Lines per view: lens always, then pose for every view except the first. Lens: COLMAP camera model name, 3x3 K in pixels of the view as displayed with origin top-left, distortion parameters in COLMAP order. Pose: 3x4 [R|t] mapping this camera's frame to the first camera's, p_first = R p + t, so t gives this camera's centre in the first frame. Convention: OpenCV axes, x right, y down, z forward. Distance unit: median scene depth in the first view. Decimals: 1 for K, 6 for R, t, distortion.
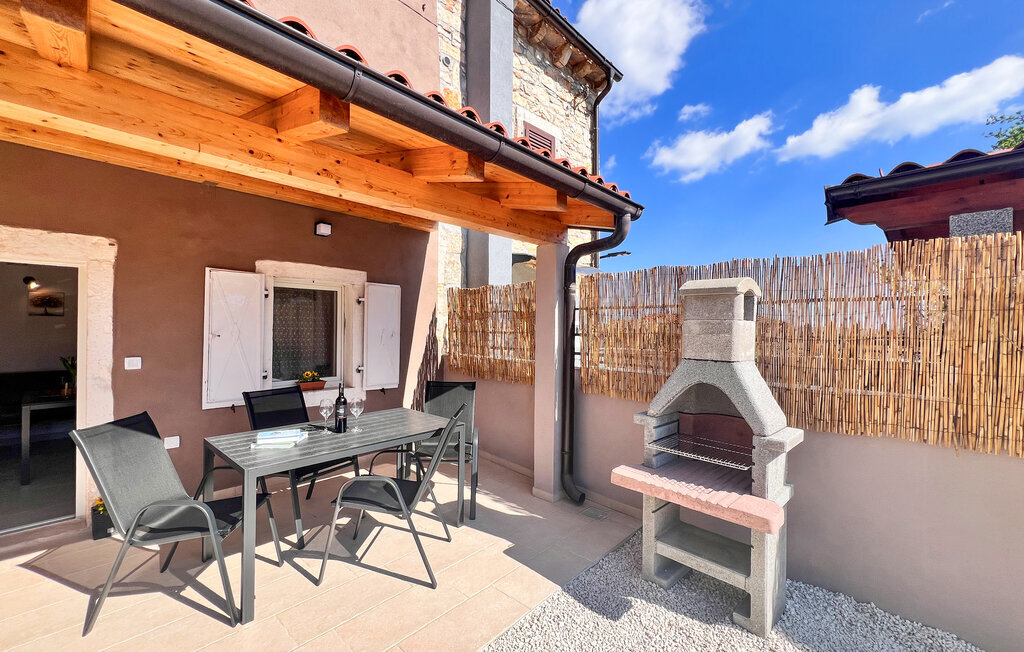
lens RADIAL K [[405.5, 0, 508.2], [0, 405.5, 317.9], [0, 0, 1]] dist [-0.002815, -0.000130]
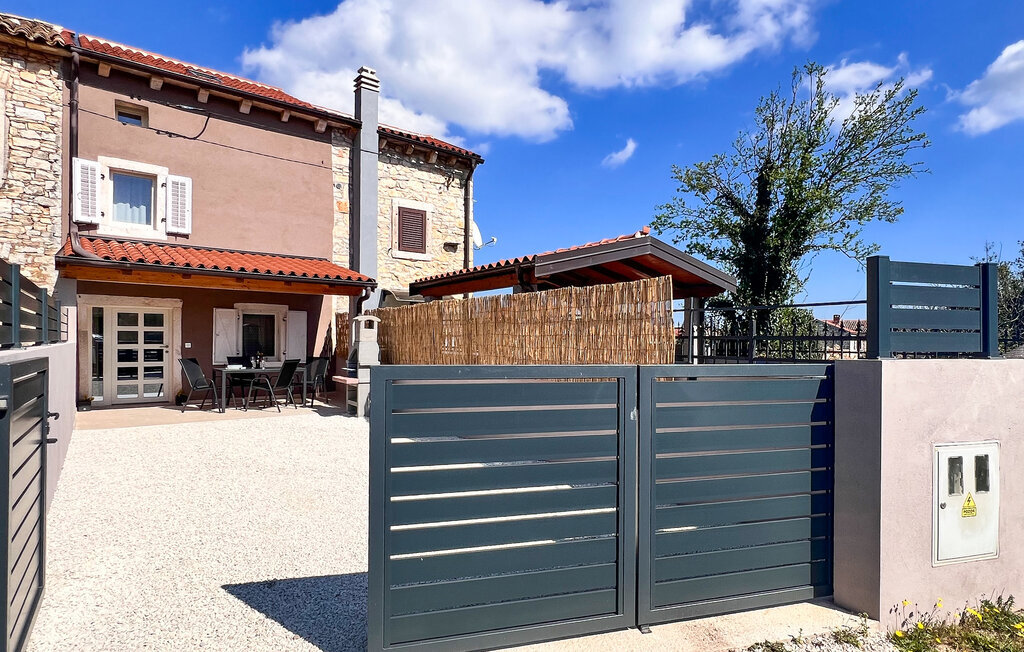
lens RADIAL K [[485.8, 0, 512.1], [0, 485.8, 329.9], [0, 0, 1]] dist [0.000793, 0.000609]
pose [[0.994168, -0.001414, -0.107837, 1.055882], [0.002040, 0.999982, 0.005698, -0.002140], [0.107826, -0.005885, 0.994152, -1.338206]]
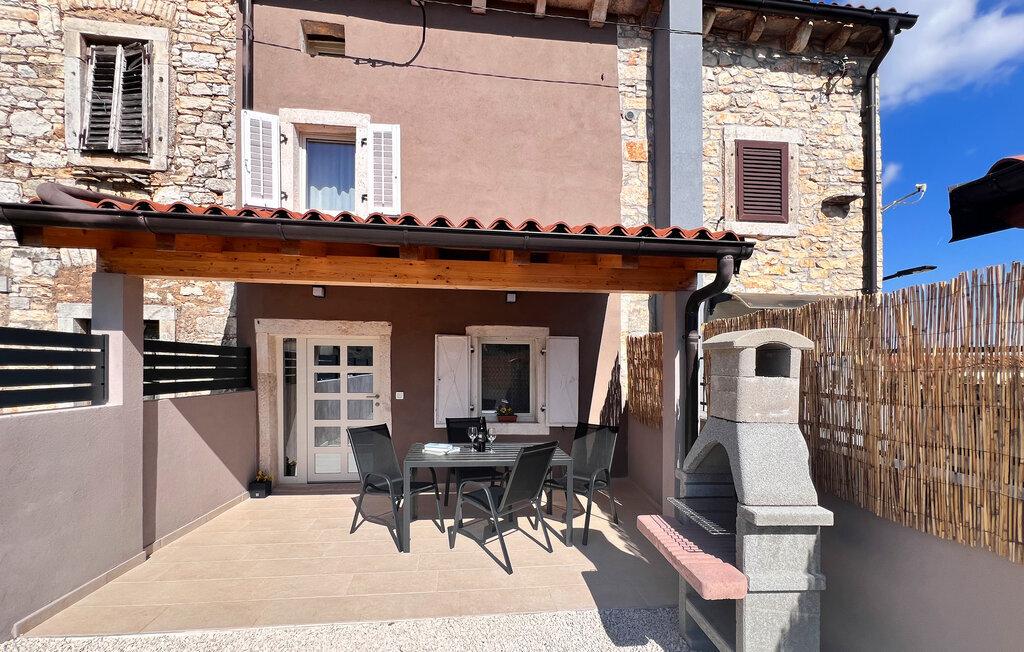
lens RADIAL K [[421.0, 0, 514.4], [0, 421.0, 361.5], [0, 0, 1]] dist [-0.002360, -0.000198]
pose [[0.774468, -0.008097, -0.632561, 0.364199], [0.012729, 0.999915, 0.002784, -0.018195], [0.632485, -0.010208, 0.774506, -0.028137]]
